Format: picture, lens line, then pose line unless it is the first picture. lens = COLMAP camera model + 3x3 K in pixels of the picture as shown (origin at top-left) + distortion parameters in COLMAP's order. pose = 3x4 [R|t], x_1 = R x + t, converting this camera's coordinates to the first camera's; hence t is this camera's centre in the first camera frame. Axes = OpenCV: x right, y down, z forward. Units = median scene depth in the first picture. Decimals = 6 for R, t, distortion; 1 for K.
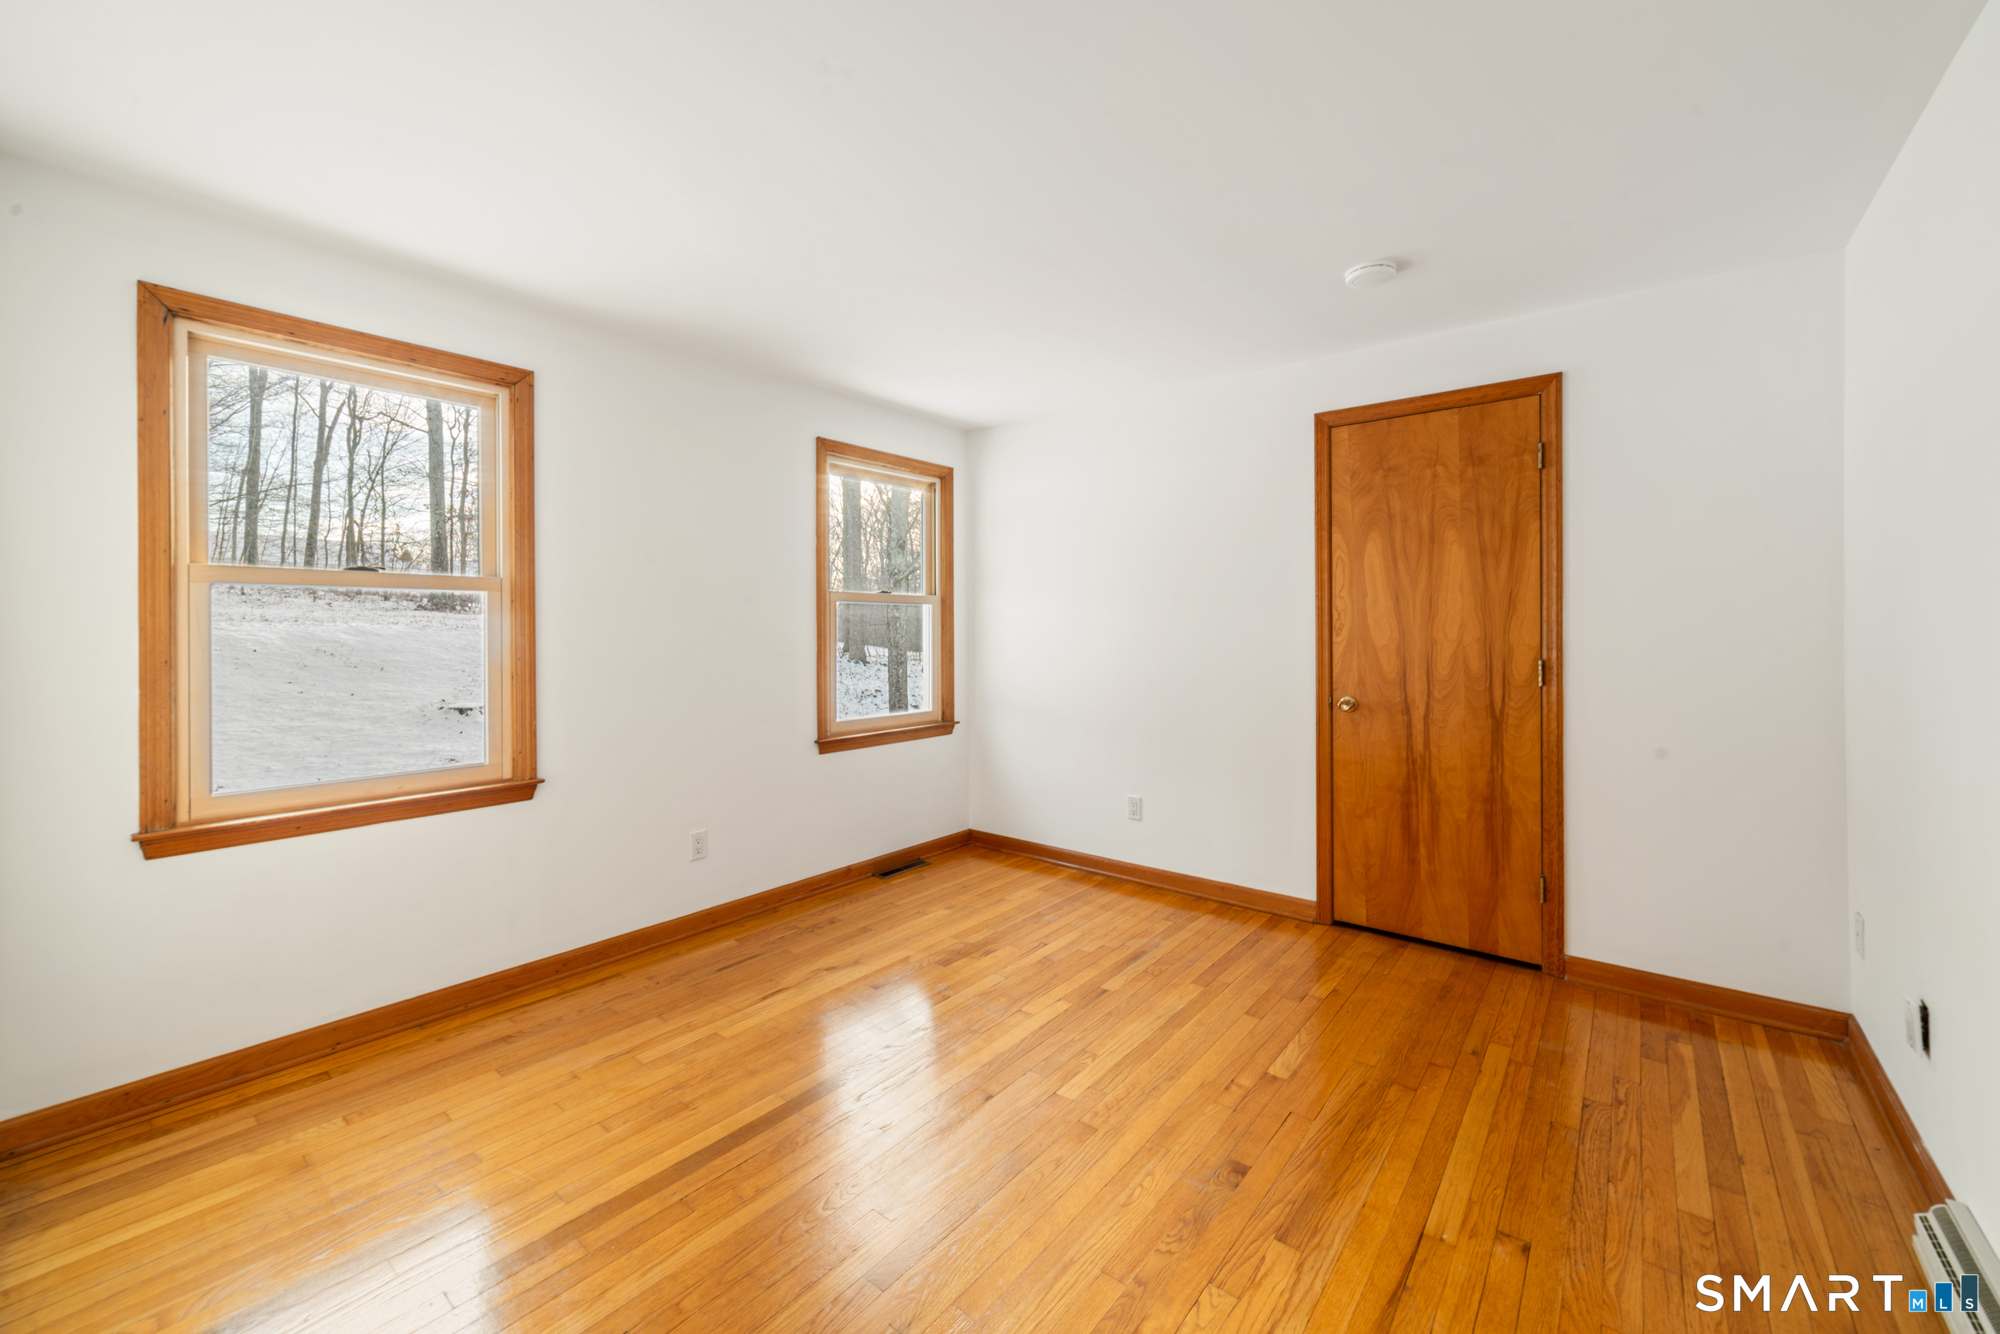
lens RADIAL K [[782.2, 0, 1002.5], [0, 782.2, 628.5], [0, 0, 1]] dist [-0.001249, 0.000005]
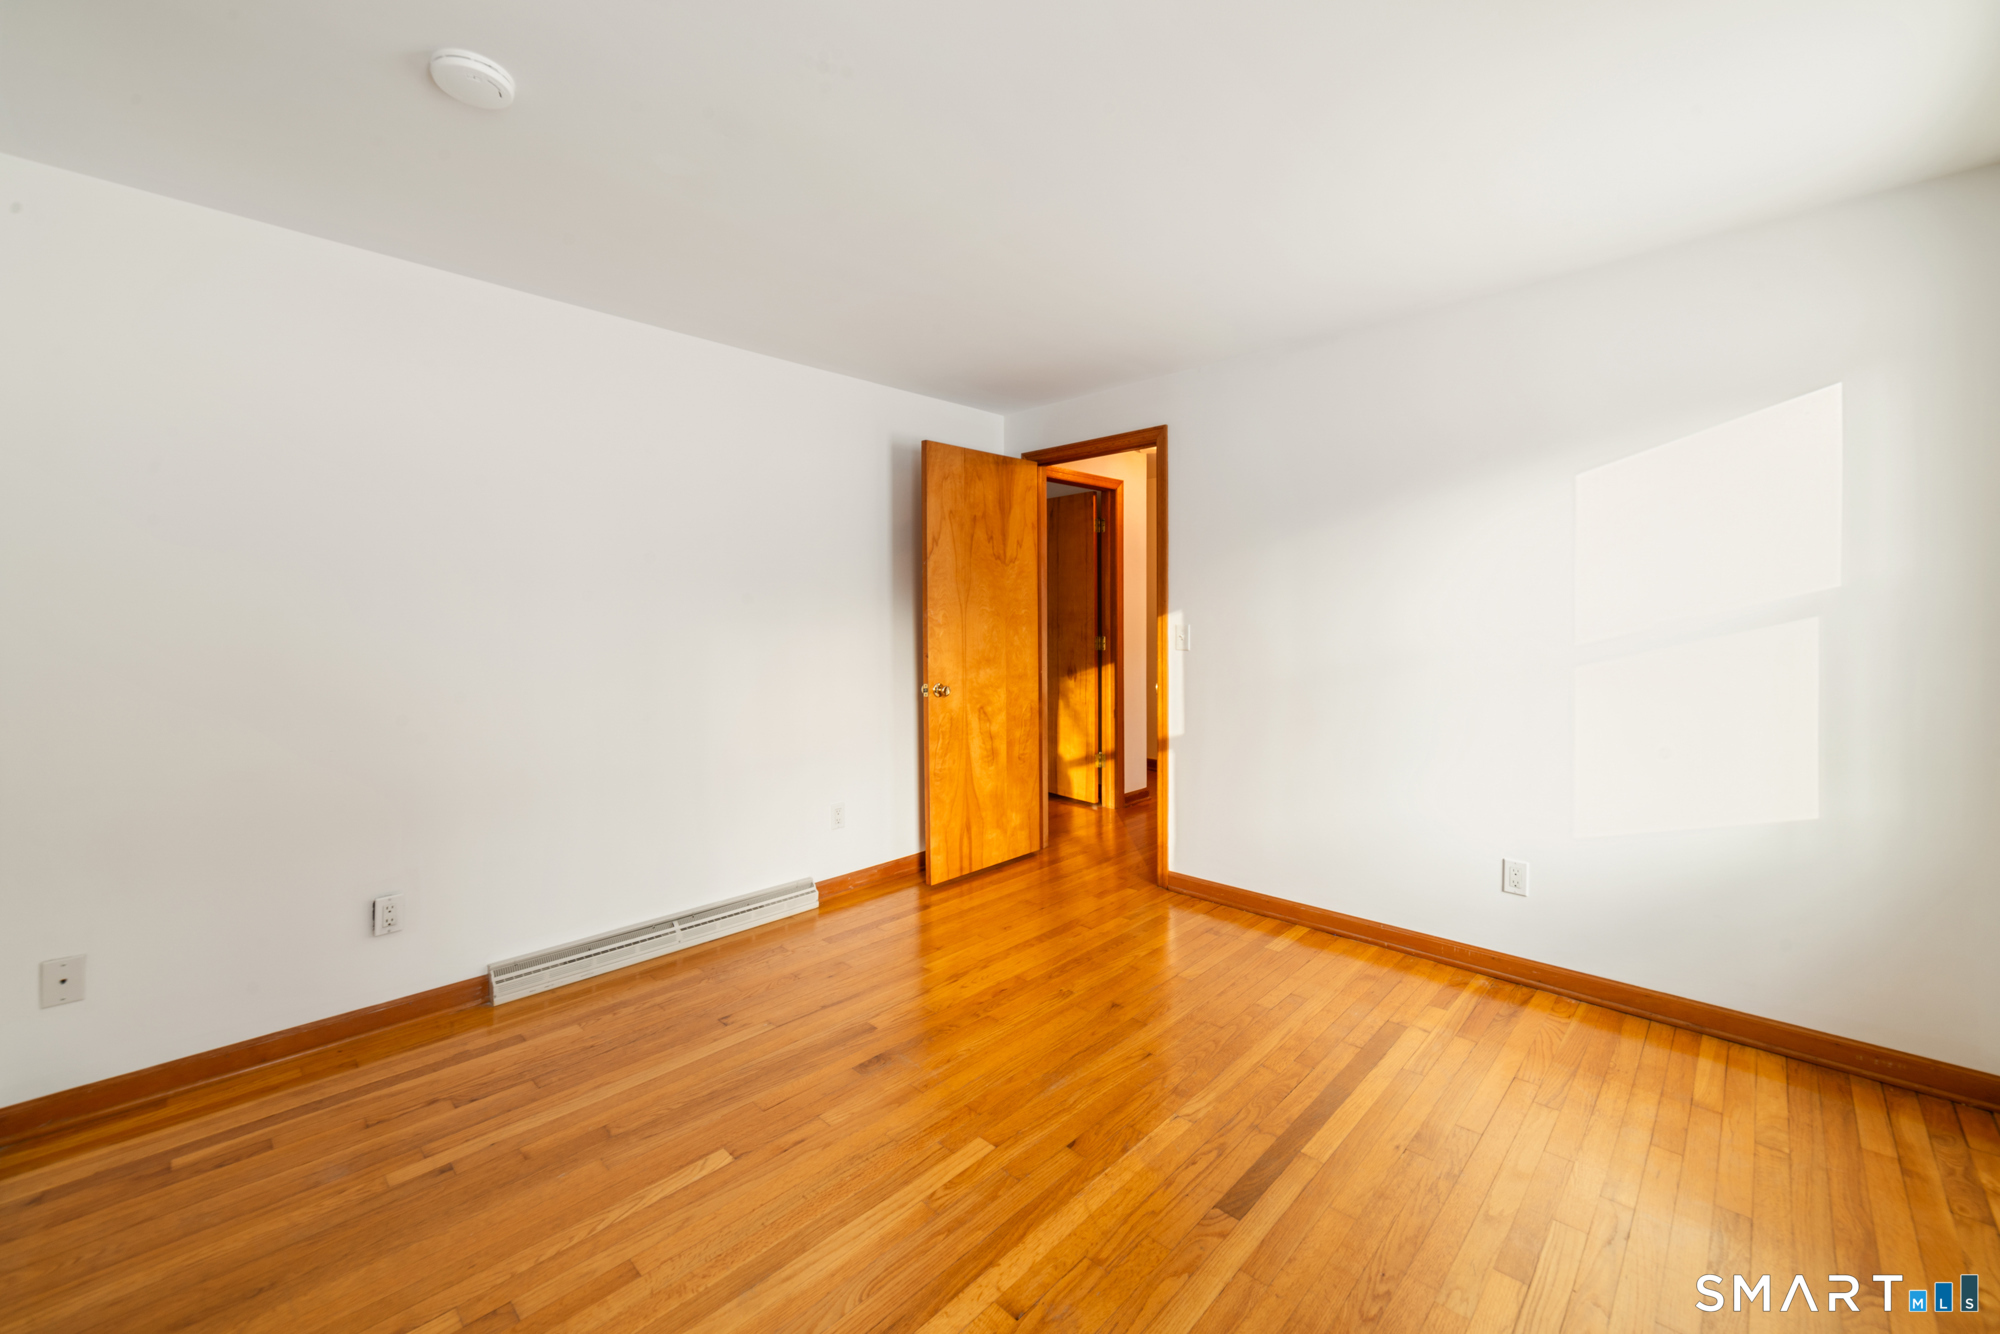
lens RADIAL K [[782.2, 0, 1002.5], [0, 782.2, 628.5], [0, 0, 1]] dist [-0.001249, 0.000005]
pose [[-0.996389, 0.005904, 0.084694, -0.013619], [0.006824, 0.999921, 0.010583, -0.000516], [-0.084625, 0.011122, -0.996351, 1.436066]]
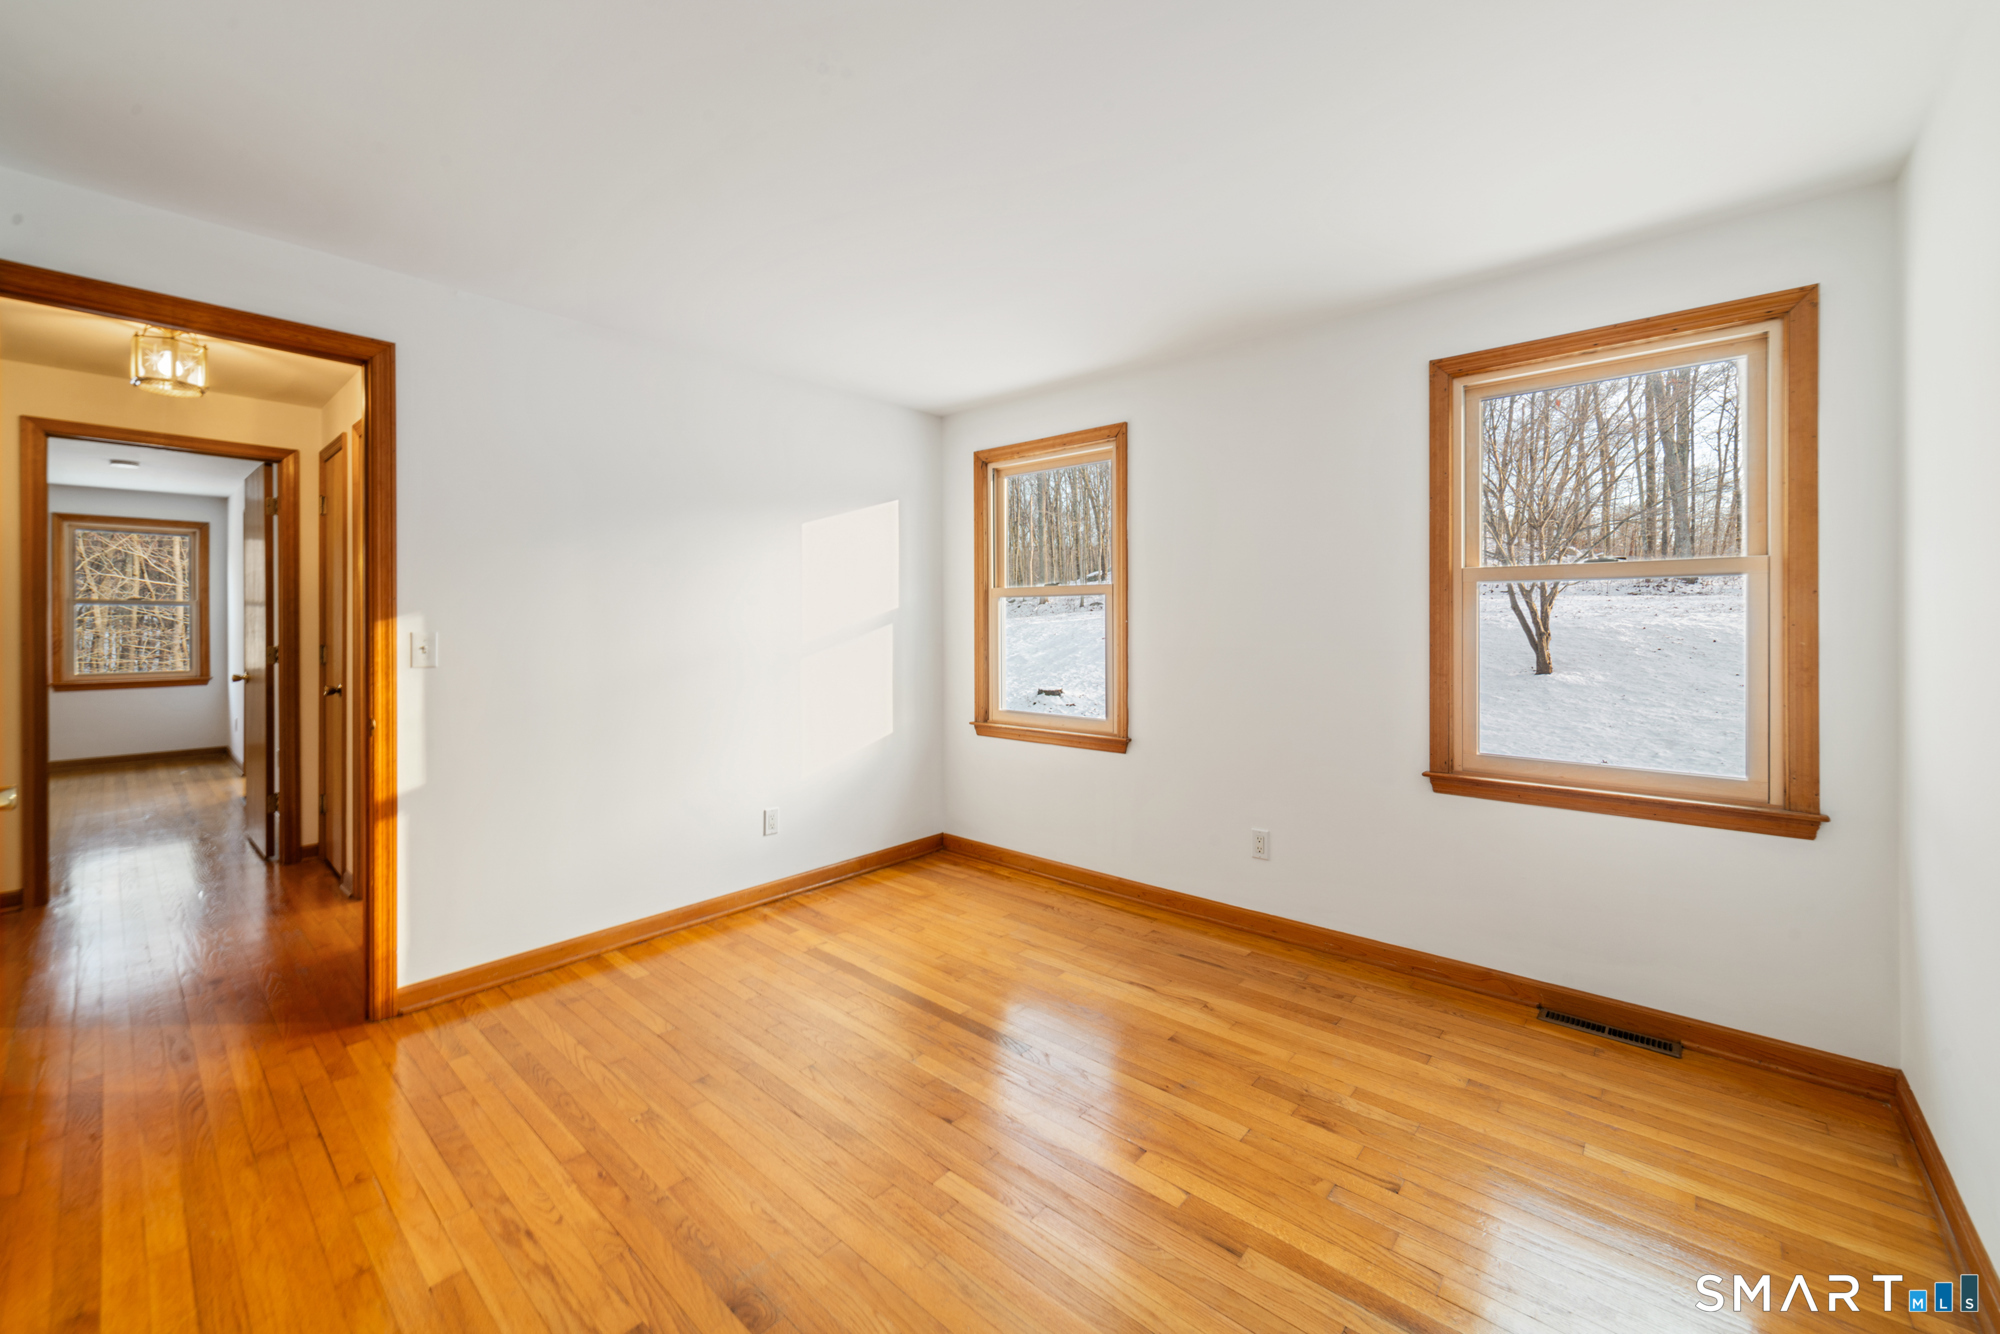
lens RADIAL K [[781.3, 0, 995.5], [0, 781.3, 625.3], [0, 0, 1]] dist [-0.007186, 0.000074]
pose [[-0.044309, 0.004315, -0.999009, 0.695189], [0.003306, 0.999986, 0.004173, -0.000708], [0.999012, -0.003117, -0.044323, 0.835865]]
